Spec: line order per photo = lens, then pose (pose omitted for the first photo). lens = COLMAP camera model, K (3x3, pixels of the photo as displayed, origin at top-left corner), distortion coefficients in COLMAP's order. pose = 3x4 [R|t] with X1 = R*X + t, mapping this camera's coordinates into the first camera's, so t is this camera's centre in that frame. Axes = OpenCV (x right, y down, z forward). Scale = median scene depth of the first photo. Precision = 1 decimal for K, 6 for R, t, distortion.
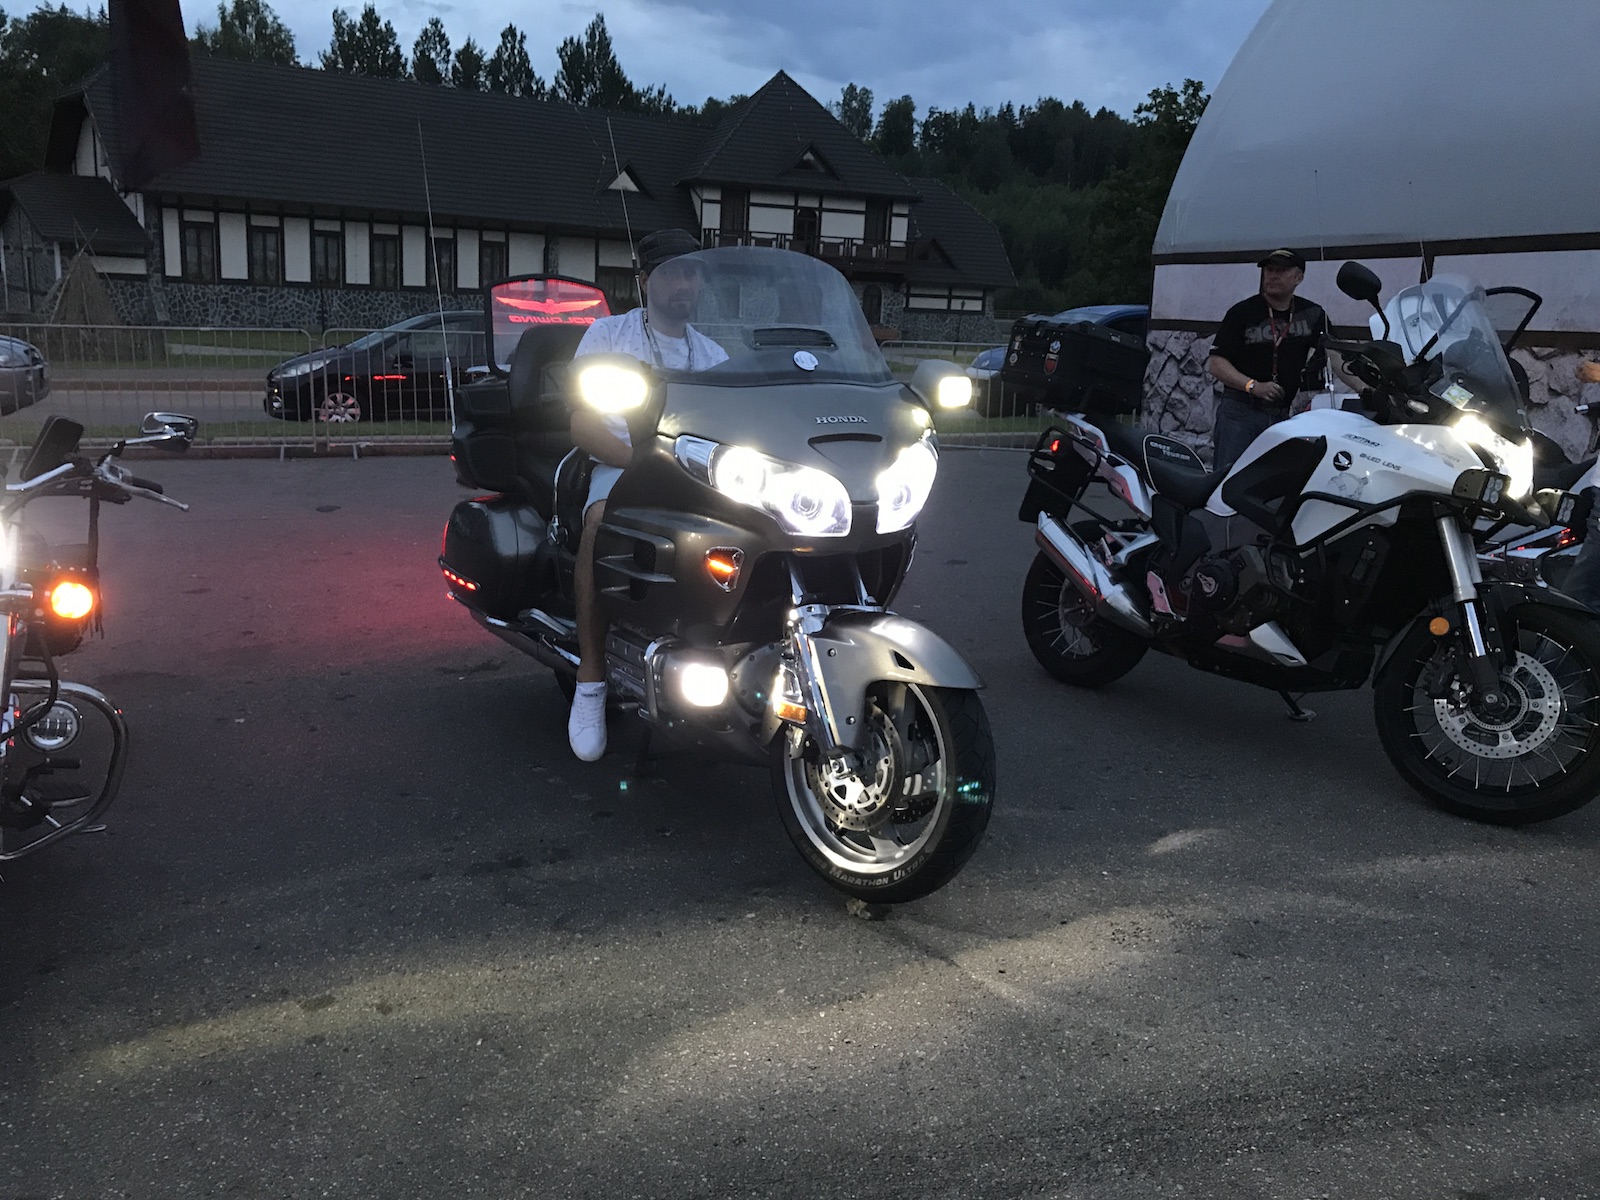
lens RADIAL K [[1348.9, 0, 793.9], [0, 1348.9, 583.4], [0, 0, 1]] dist [0.009668, 0.009322]
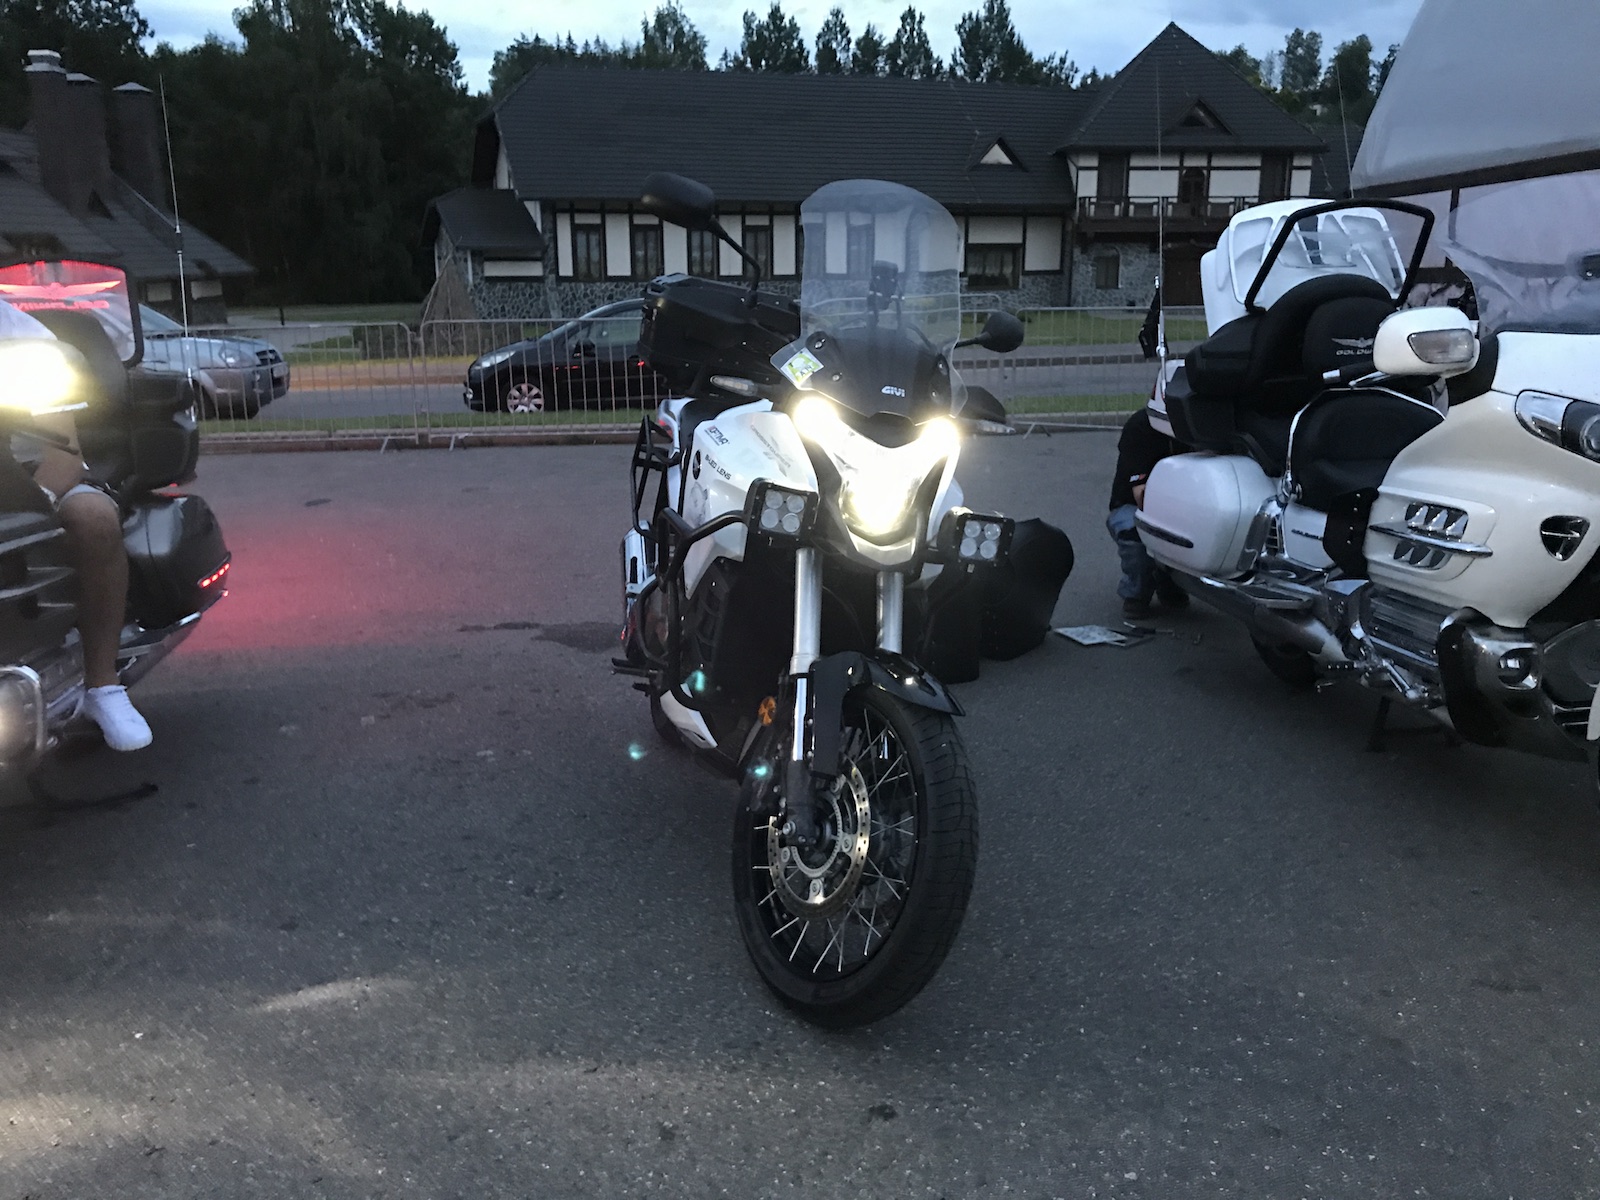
lens RADIAL K [[1348.9, 0, 793.9], [0, 1348.9, 583.4], [0, 0, 1]] dist [0.009668, 0.009322]
pose [[0.949657, 0.020946, -0.312590, 0.046184], [-0.016318, 0.999715, 0.017416, -0.002895], [0.312866, -0.011438, 0.949729, 0.024458]]
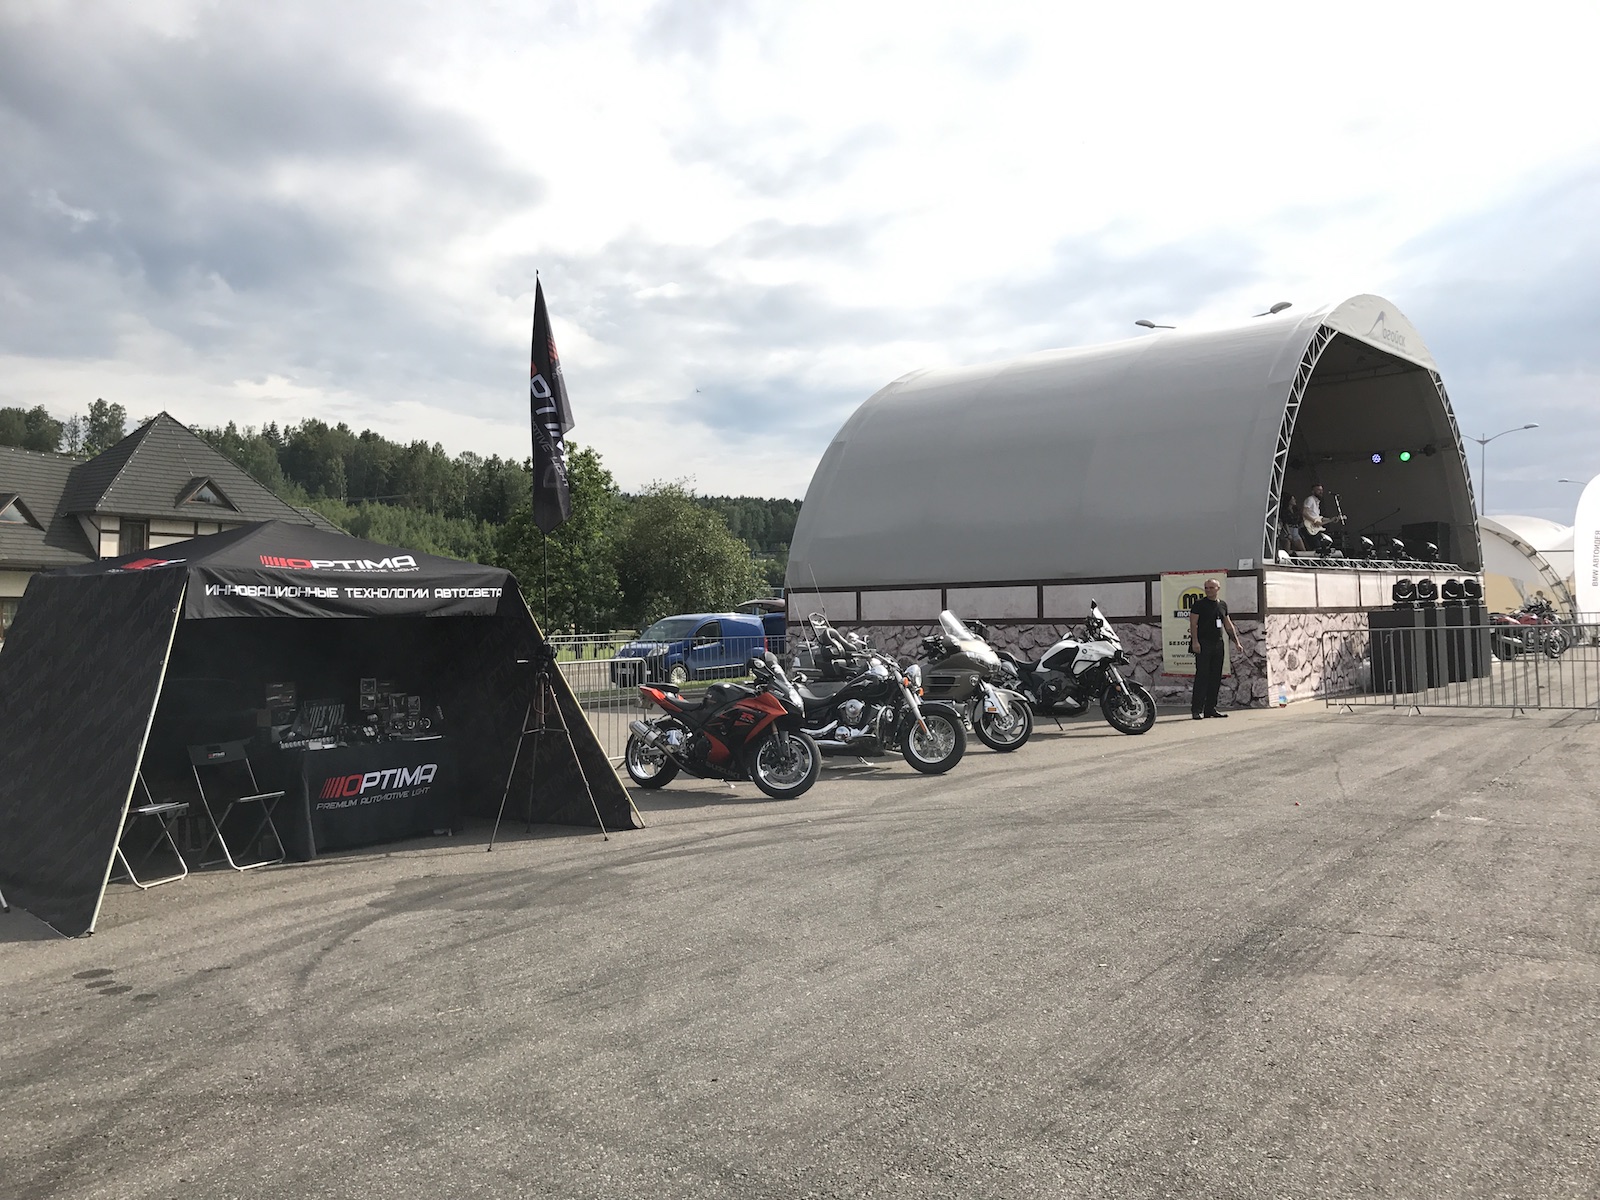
lens RADIAL K [[1372.6, 0, 800.0], [0, 1372.6, 600.0], [0, 0, 1]] dist [0.011882, 0.005618]
pose [[0.860259, -0.033967, 0.508725, -0.111091], [0.140698, 0.974851, -0.172830, 0.016068], [-0.490060, 0.220255, 0.843403, -0.095685]]
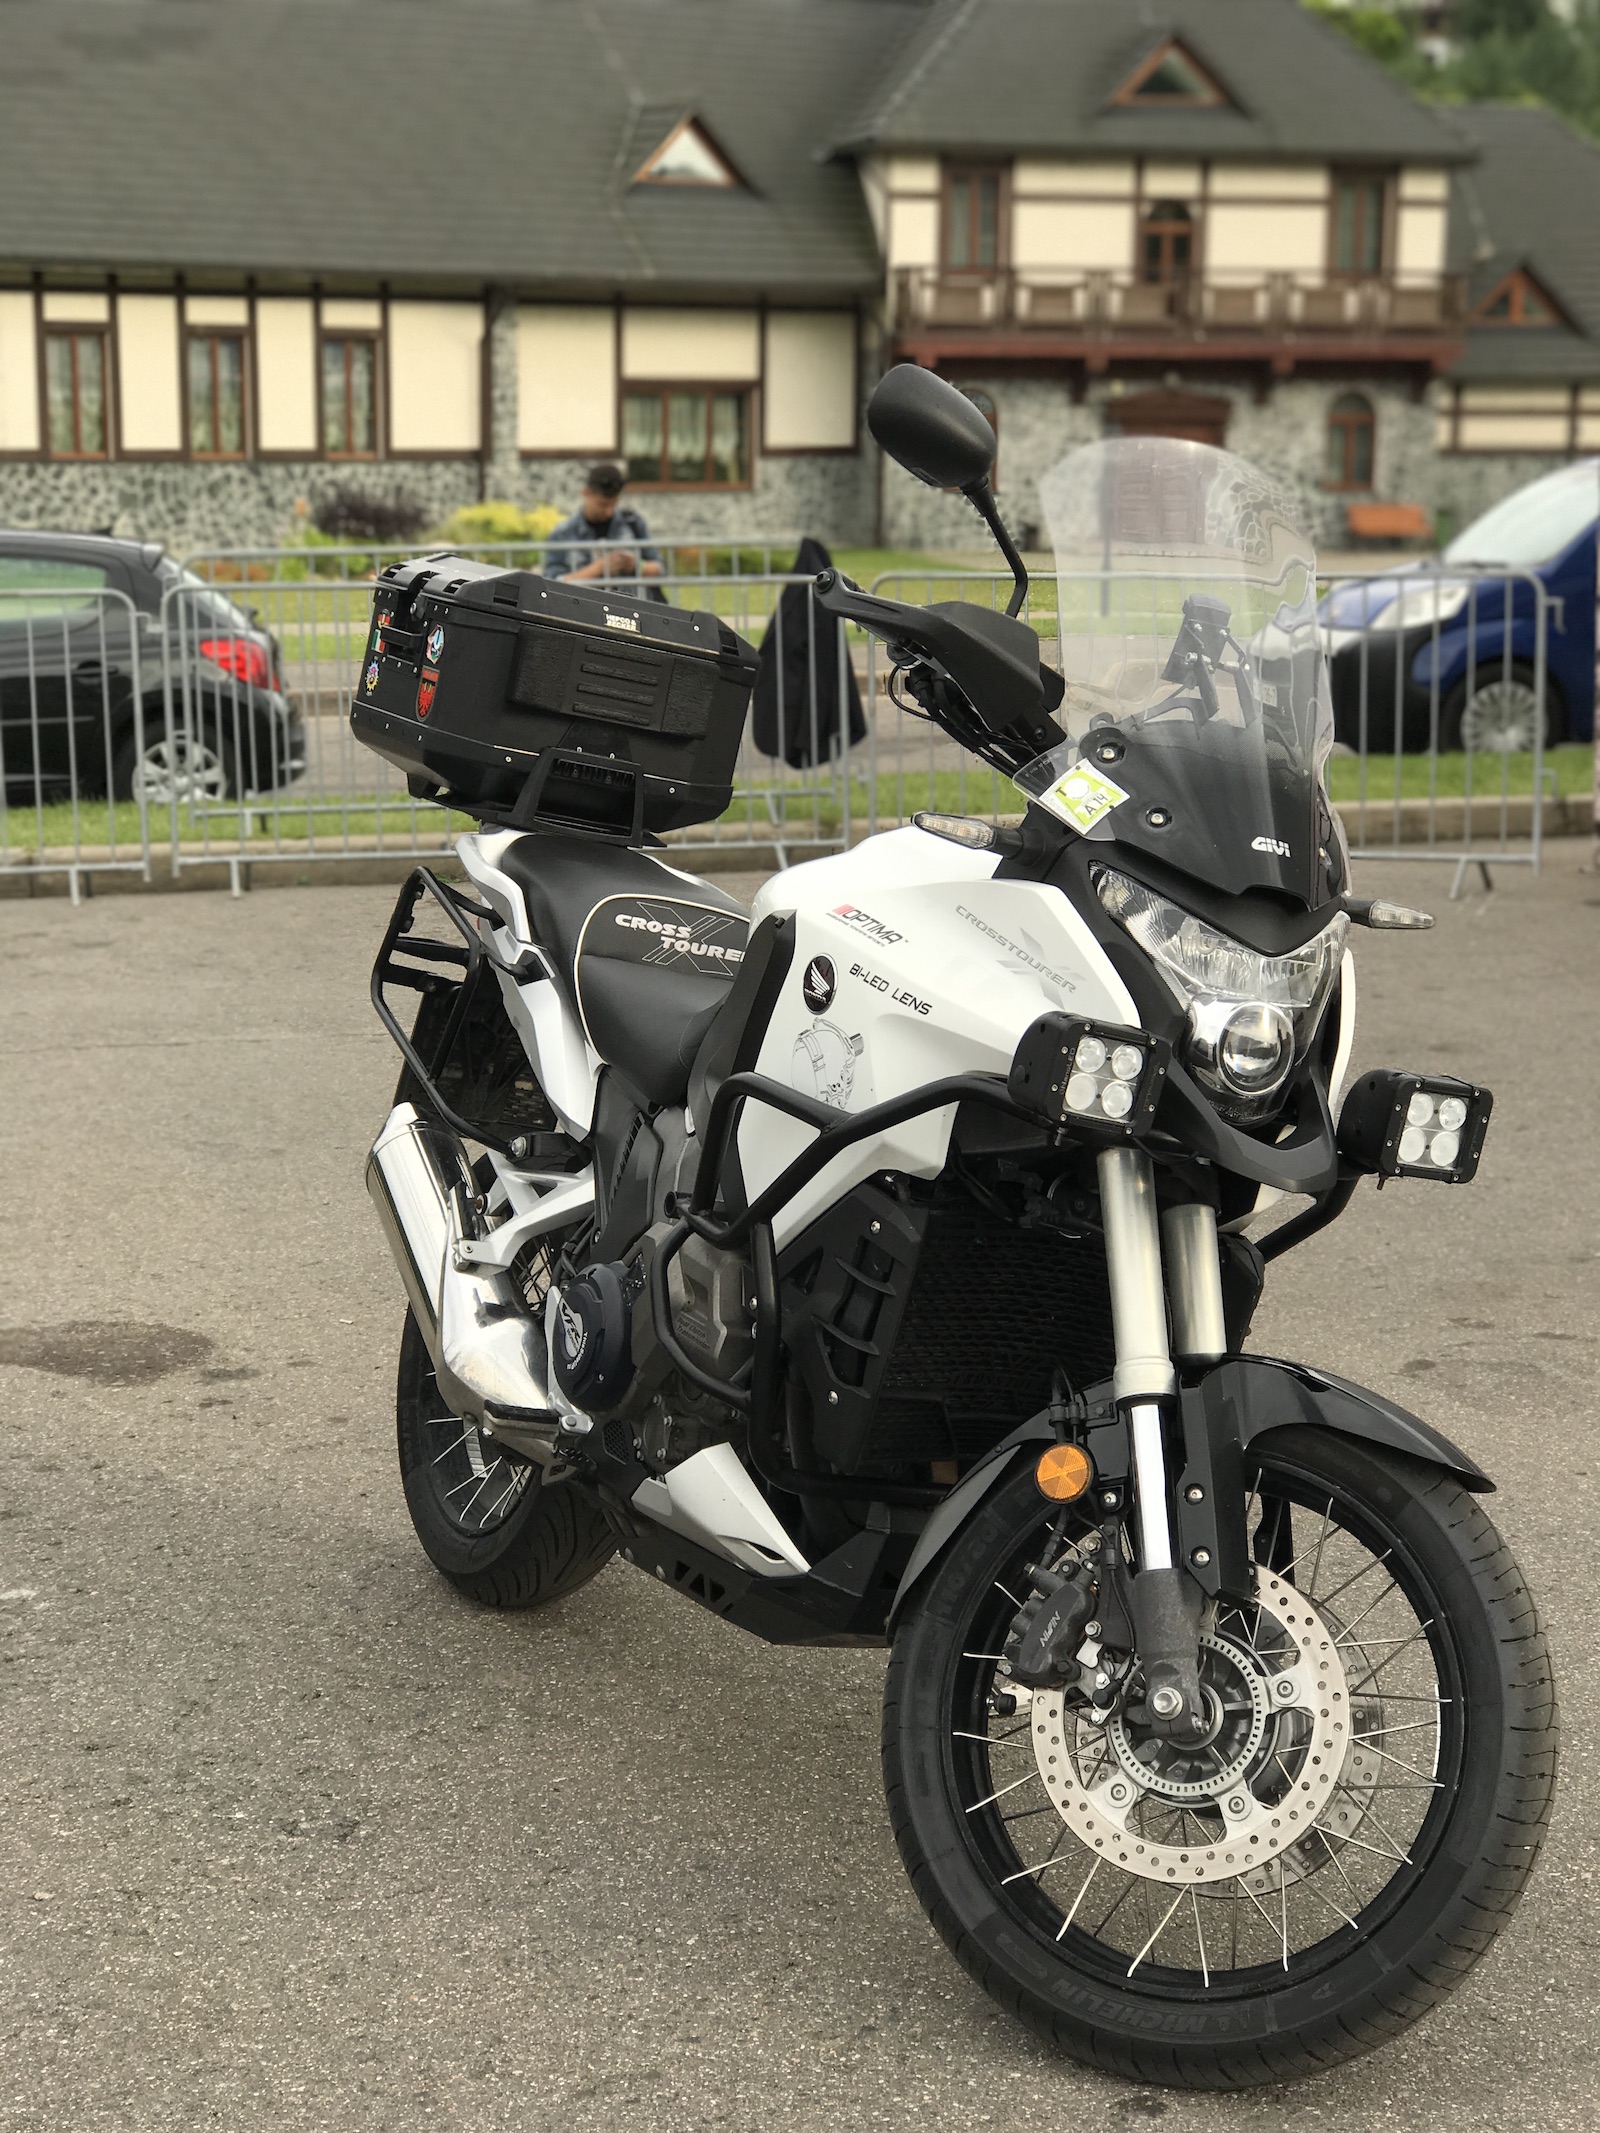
lens RADIAL K [[3547.7, 0, 773.0], [0, 3547.7, 1016.3], [0, 0, 1]] dist [0.088022, 0.176169]
pose [[0.990072, -0.018807, -0.139297, 0.035634], [0.012190, 0.998763, -0.048202, -0.002700], [0.140032, 0.046025, 0.989077, 0.007296]]
